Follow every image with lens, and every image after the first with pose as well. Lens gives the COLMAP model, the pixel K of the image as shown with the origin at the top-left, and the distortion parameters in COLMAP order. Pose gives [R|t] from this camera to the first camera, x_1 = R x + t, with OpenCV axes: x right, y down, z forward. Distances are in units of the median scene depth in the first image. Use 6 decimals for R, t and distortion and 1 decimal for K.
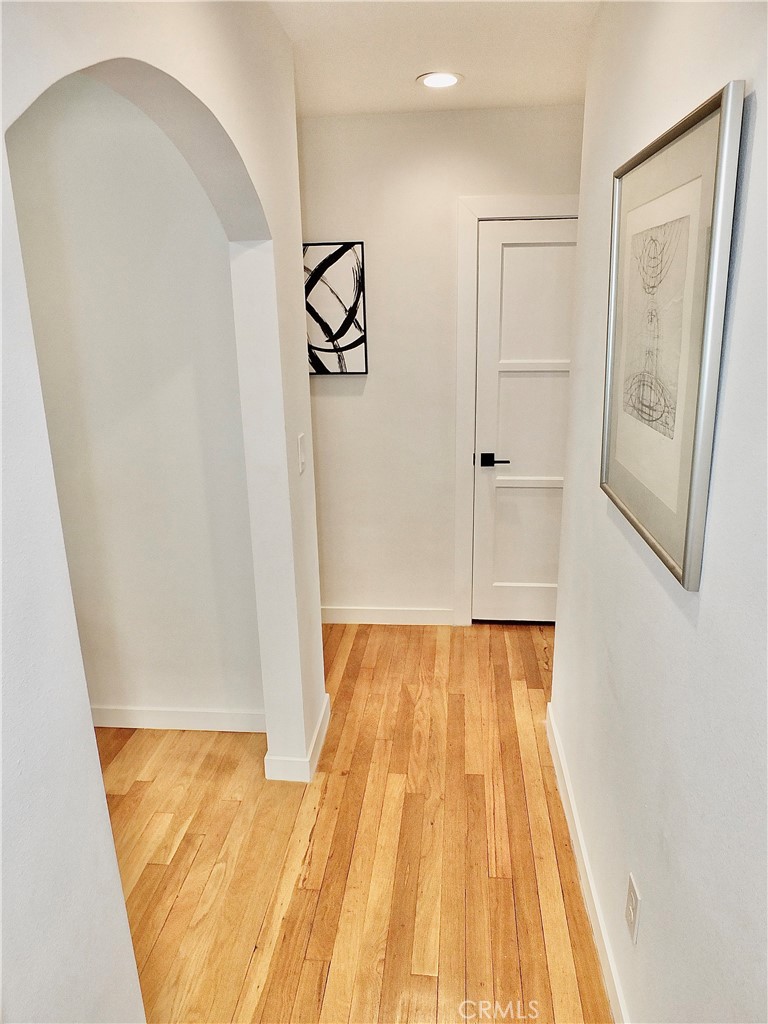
lens RADIAL K [[716.7, 0, 384.0], [0, 716.7, 512.0], [0, 0, 1]] dist [-0.009034, -0.003113]
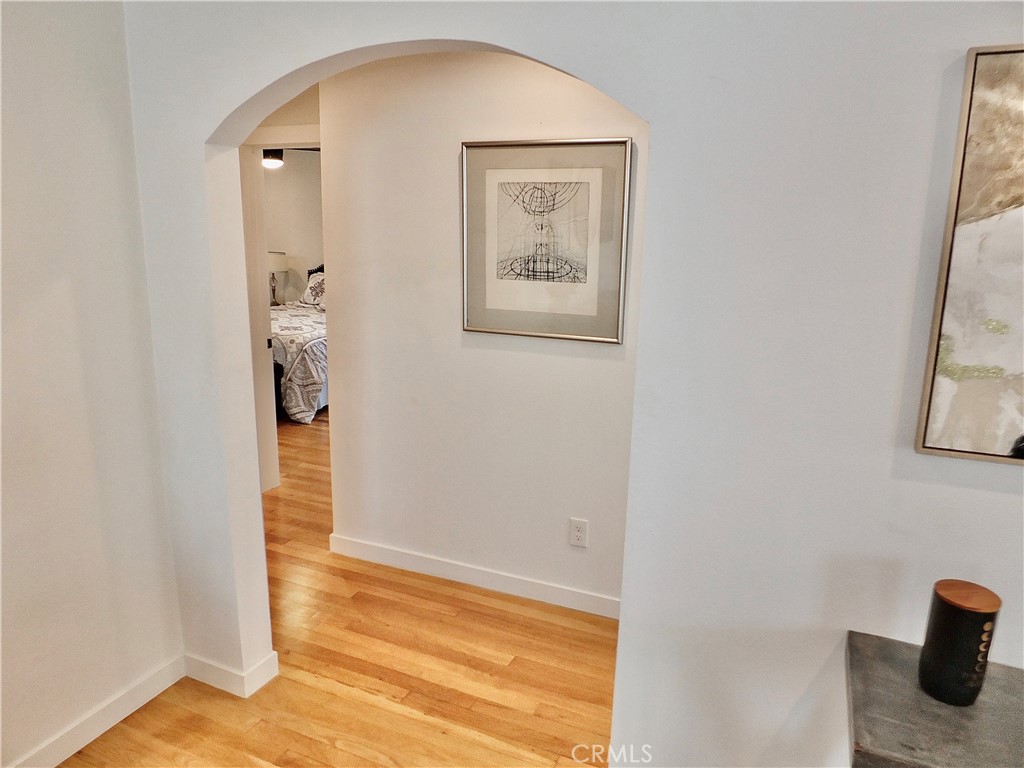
lens RADIAL K [[716.7, 0, 512.0], [0, 716.7, 384.0], [0, 0, 1]] dist [-0.009034, -0.003113]
pose [[0.301820, -0.185789, 0.935087, -1.031778], [0.239214, 0.964208, 0.114363, -0.065738], [-0.922866, 0.189169, 0.335461, 0.325893]]
